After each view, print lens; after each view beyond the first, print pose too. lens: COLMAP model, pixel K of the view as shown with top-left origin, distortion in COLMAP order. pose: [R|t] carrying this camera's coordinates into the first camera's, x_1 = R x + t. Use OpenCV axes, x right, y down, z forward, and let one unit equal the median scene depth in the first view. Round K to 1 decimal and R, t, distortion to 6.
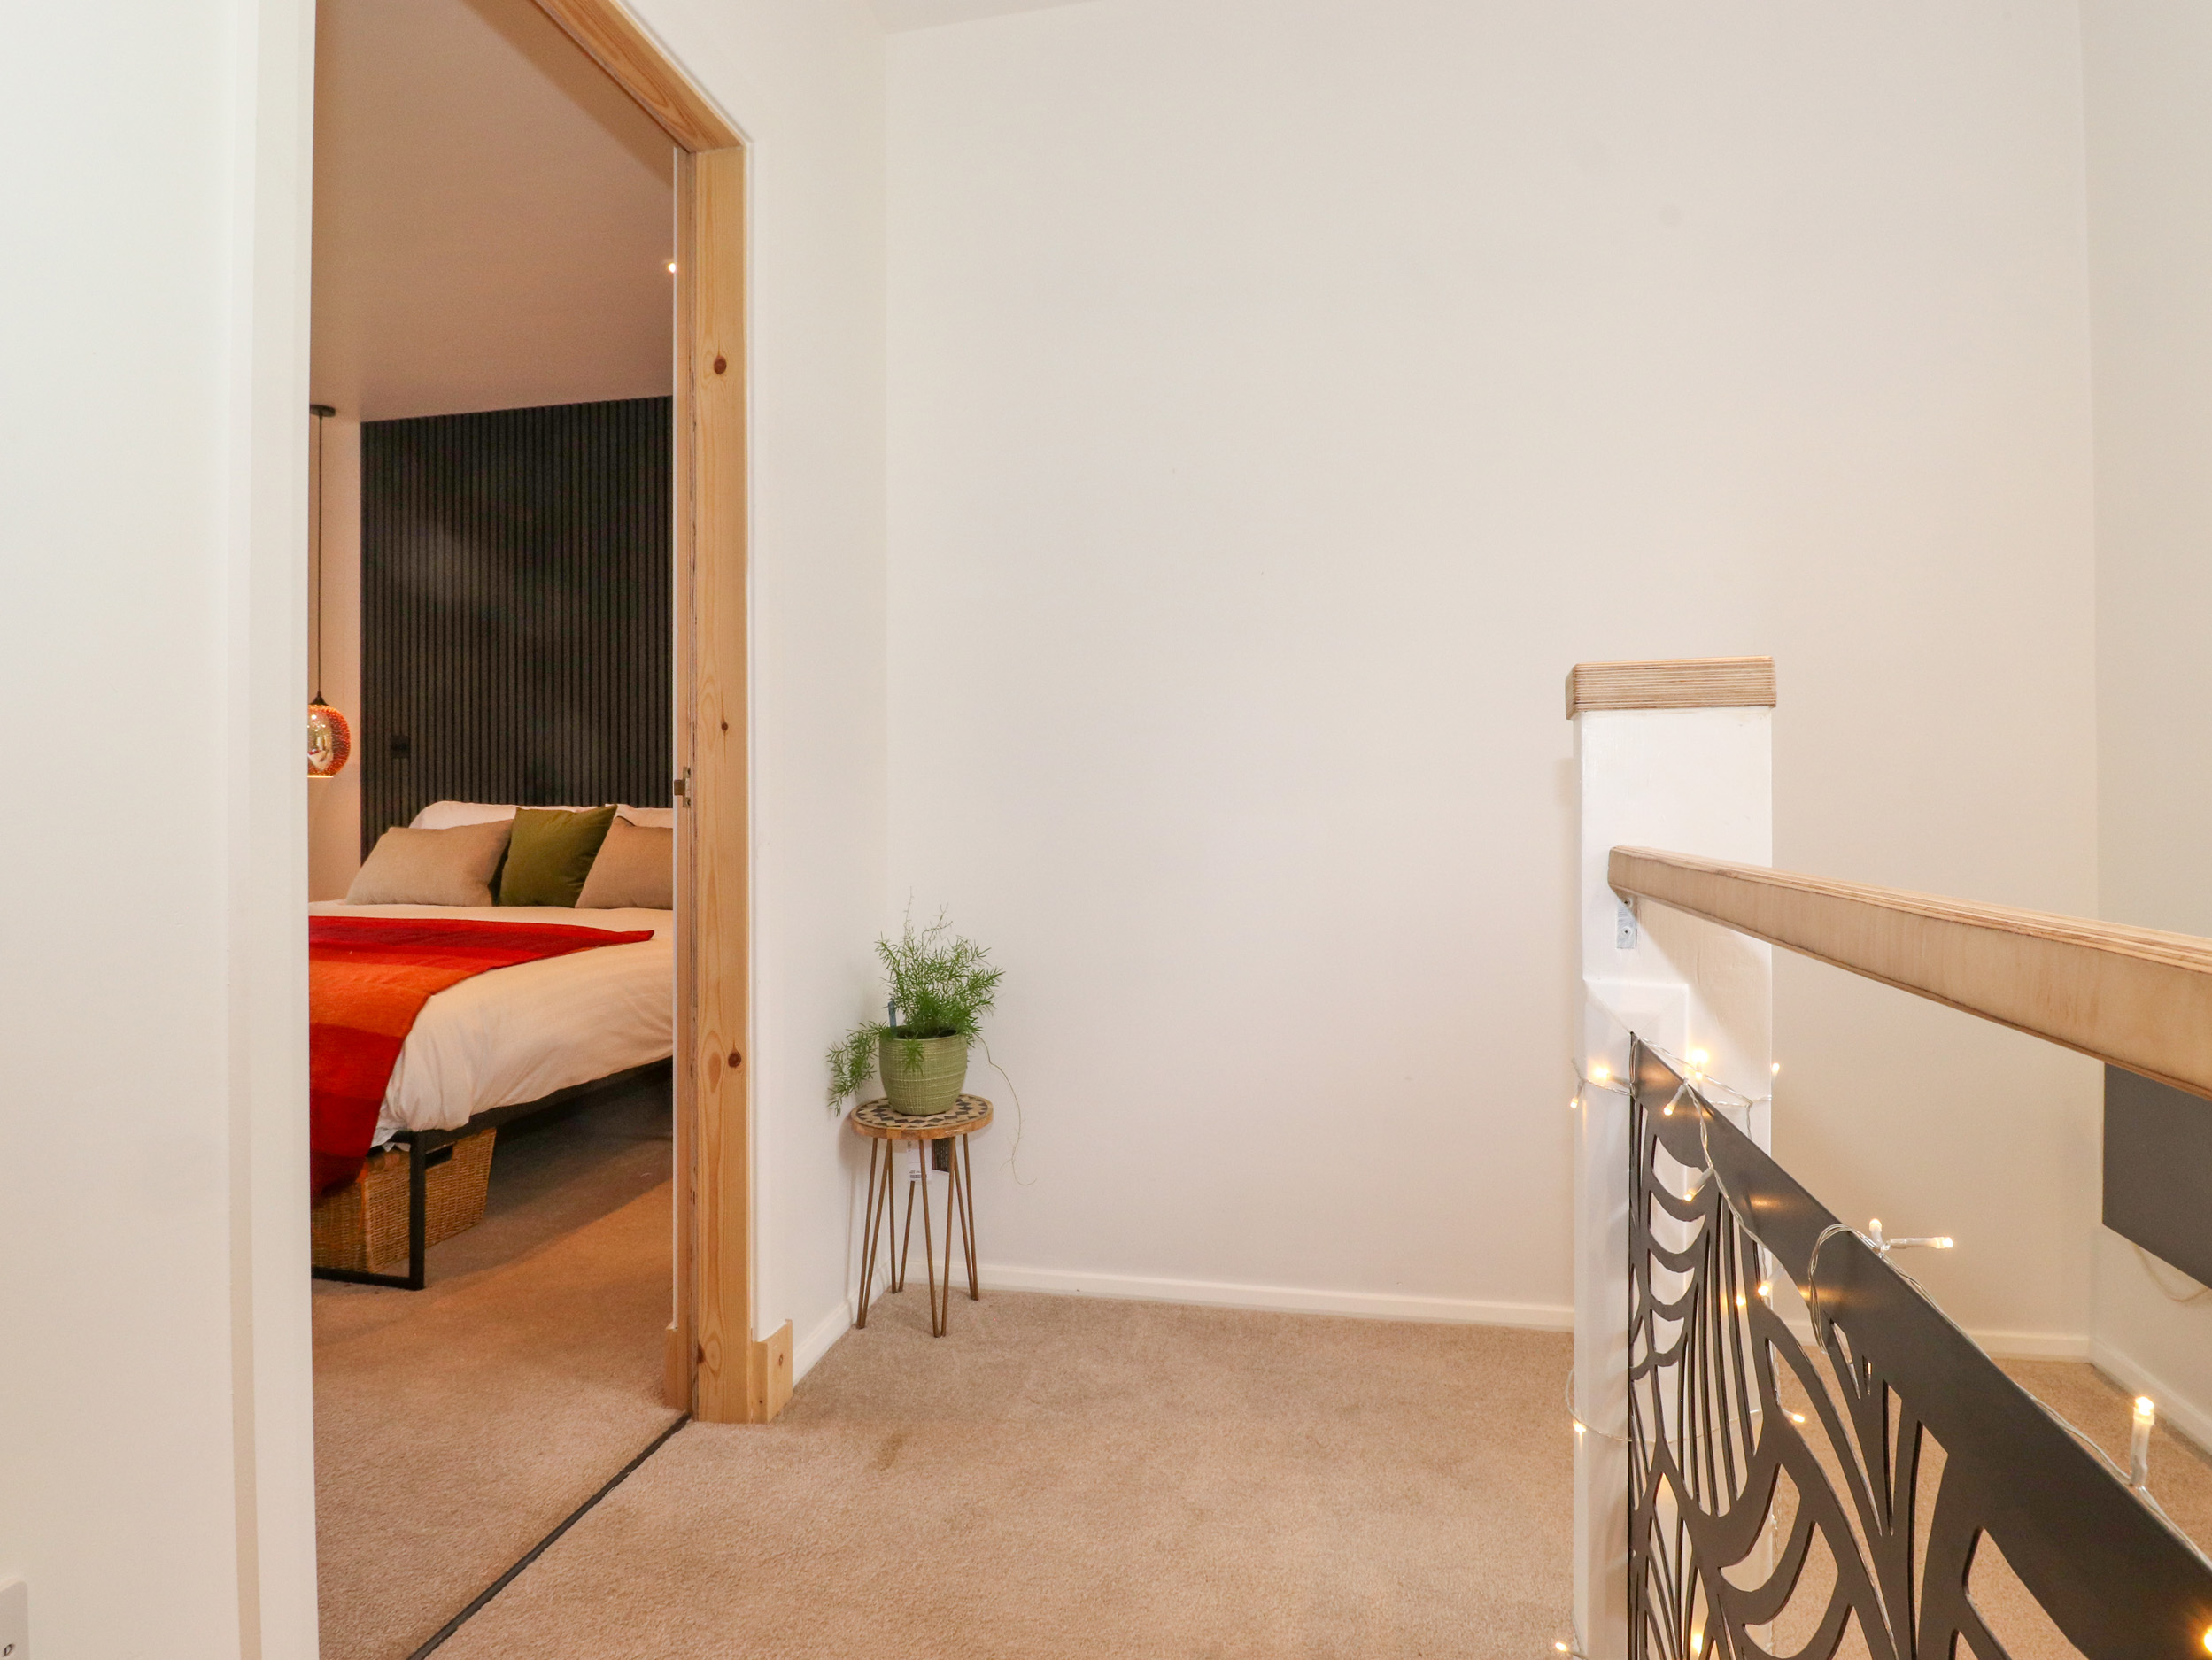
lens RADIAL K [[1152.1, 0, 1109.2], [0, 1152.1, 808.1], [0, 0, 1]] dist [-0.000414, -0.000644]
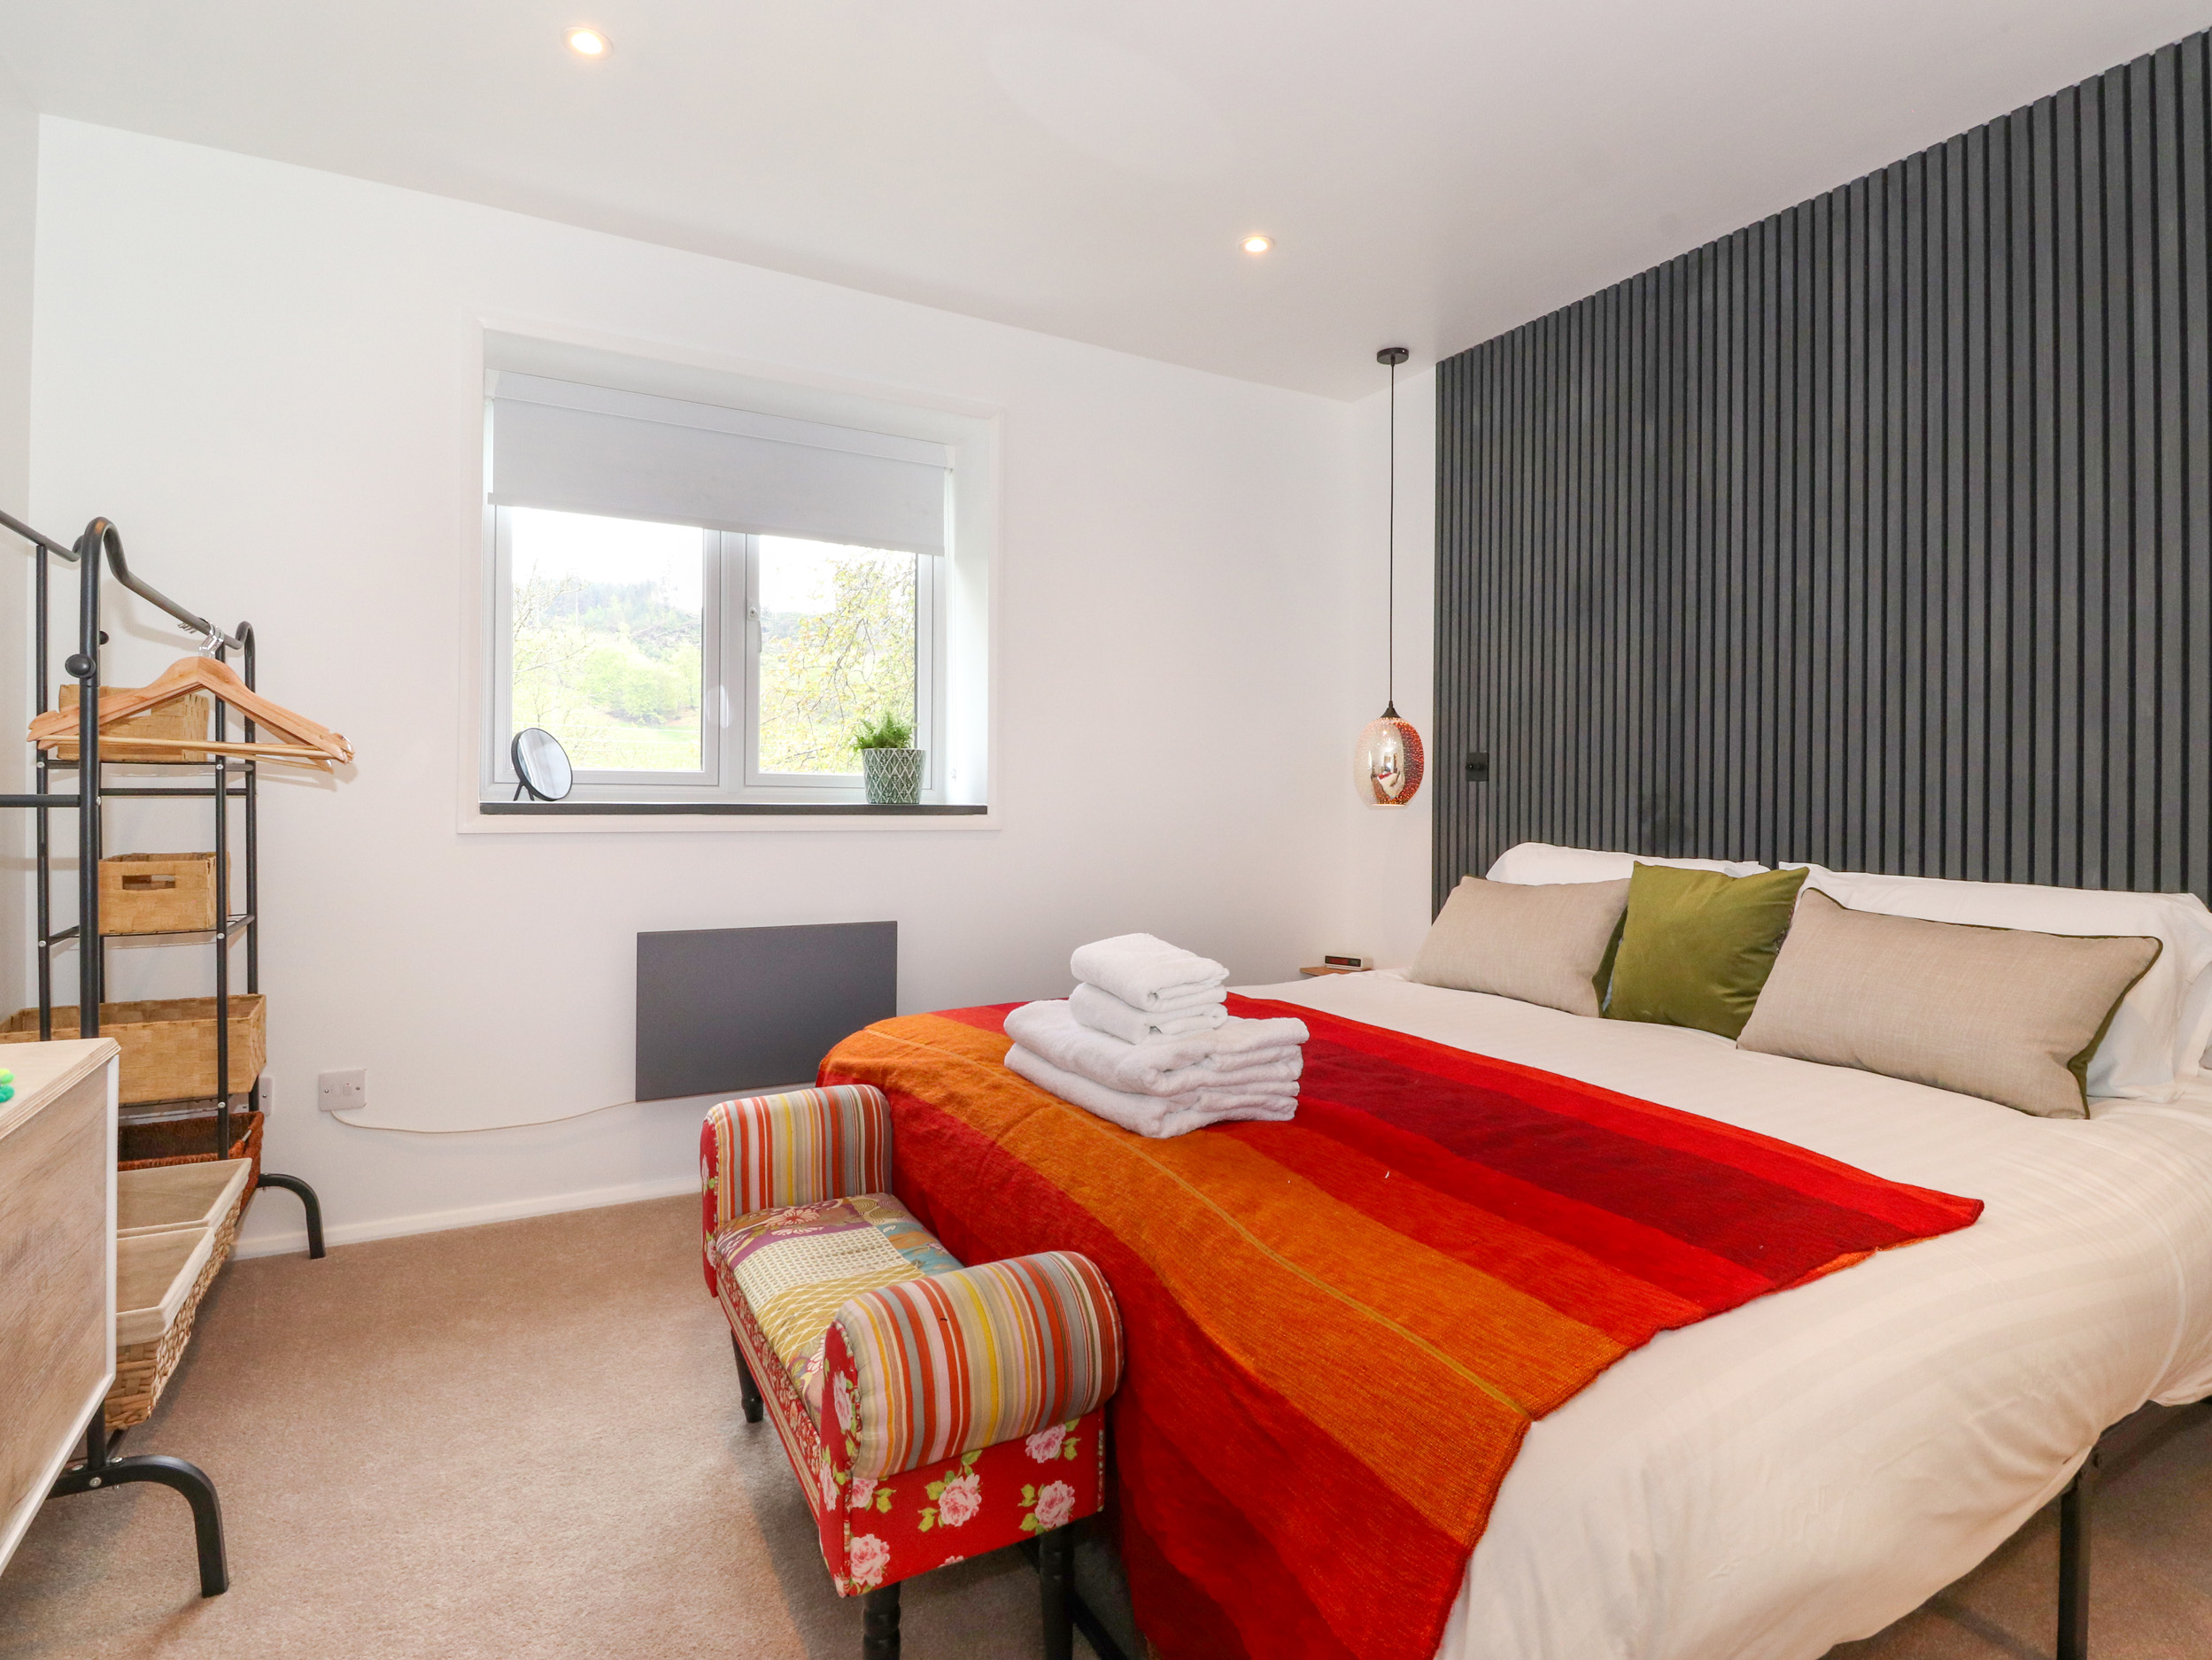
lens RADIAL K [[1152.1, 0, 1109.2], [0, 1152.1, 808.1], [0, 0, 1]] dist [-0.000414, -0.000644]
pose [[0.650170, 0.009839, -0.759725, -0.201681], [-0.005529, 0.999951, 0.008219, -0.033513], [0.759769, -0.001143, 0.650192, 0.331843]]
